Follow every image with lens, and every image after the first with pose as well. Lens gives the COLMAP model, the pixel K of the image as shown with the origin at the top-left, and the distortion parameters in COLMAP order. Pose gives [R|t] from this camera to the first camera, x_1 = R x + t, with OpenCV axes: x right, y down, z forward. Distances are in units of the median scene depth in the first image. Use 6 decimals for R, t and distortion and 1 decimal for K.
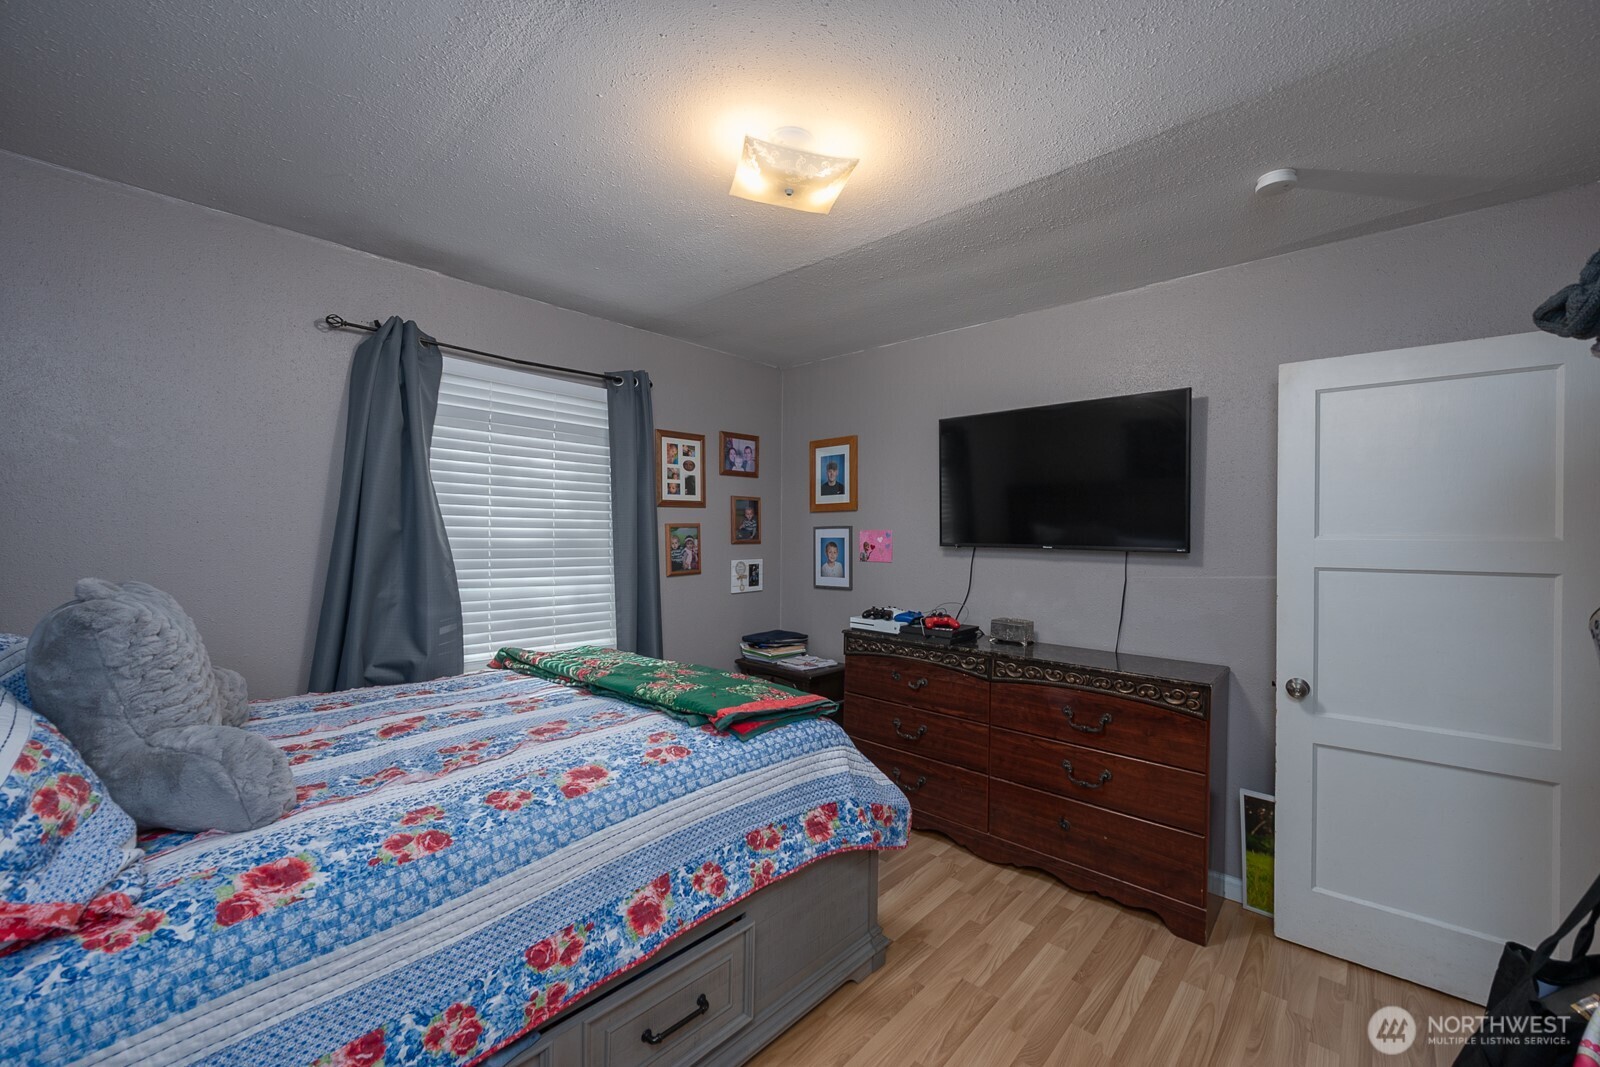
lens RADIAL K [[629.9, 0, 794.8], [0, 629.9, 536.2], [0, 0, 1]] dist [-0.004606, 0.001001]
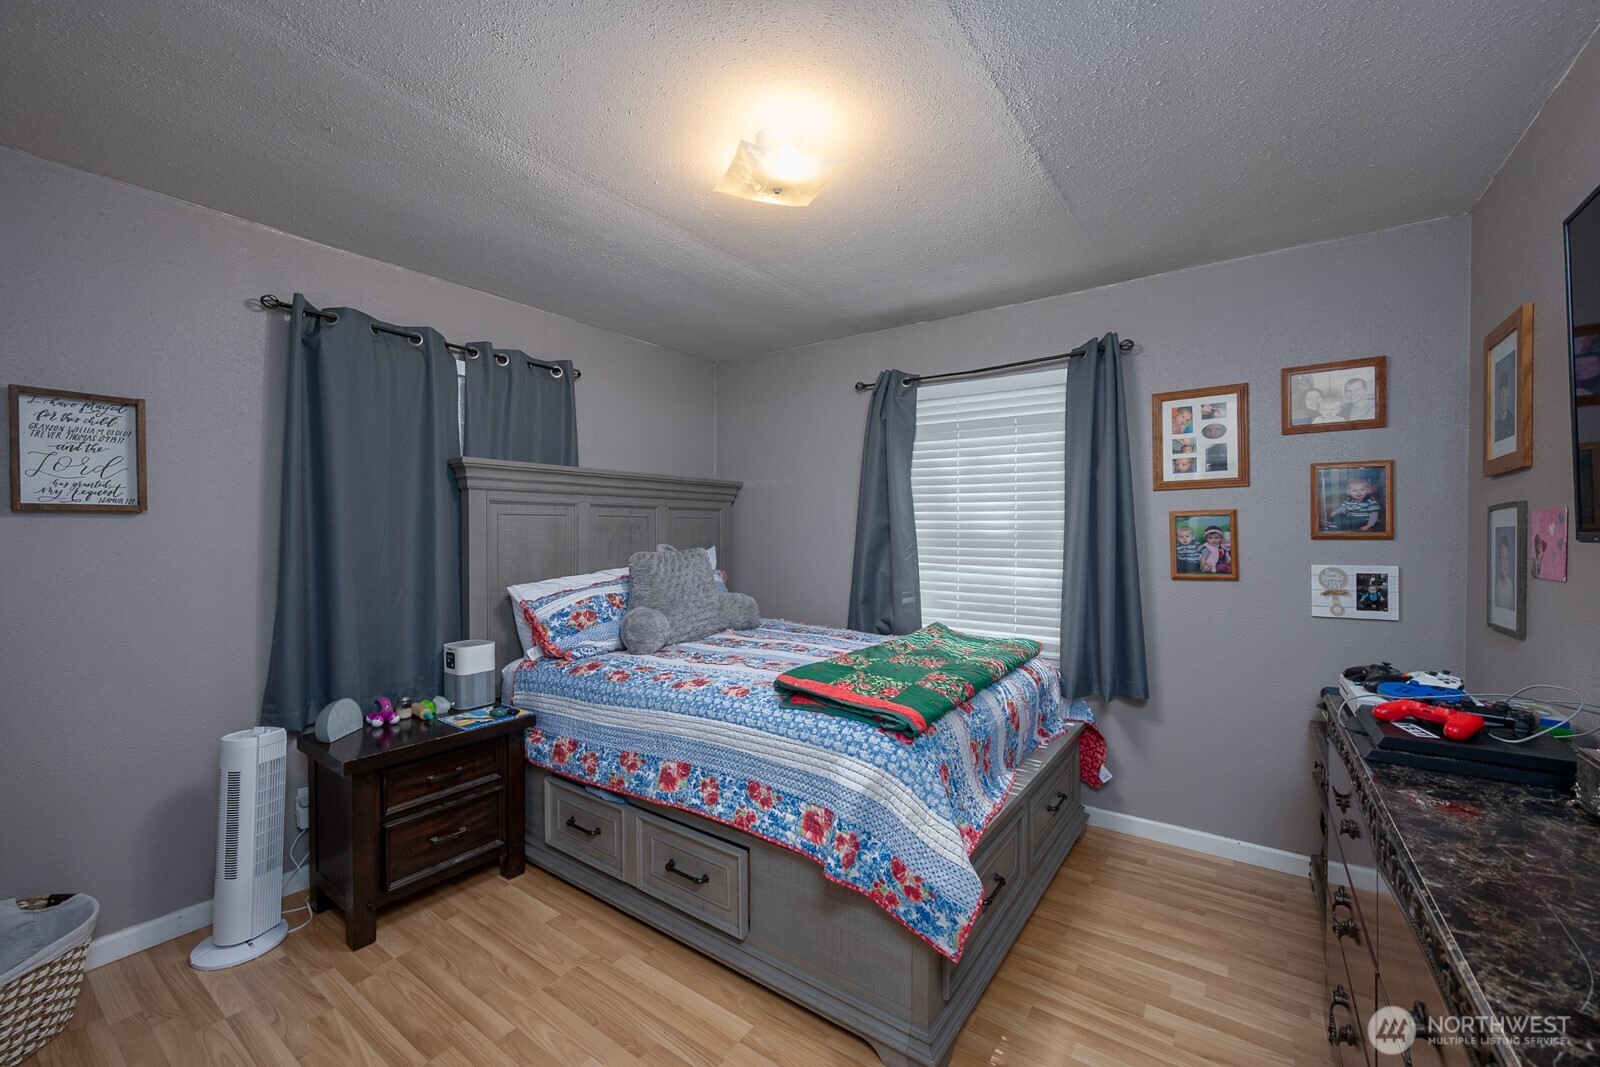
lens RADIAL K [[629.9, 0, 798.2], [0, 629.9, 534.9], [0, 0, 1]] dist [-0.004606, 0.001001]
pose [[0.145807, -0.000799, -0.989313, 0.574377], [-0.003935, 0.999991, -0.001388, 0.013808], [0.989305, 0.004096, 0.145803, 0.490551]]
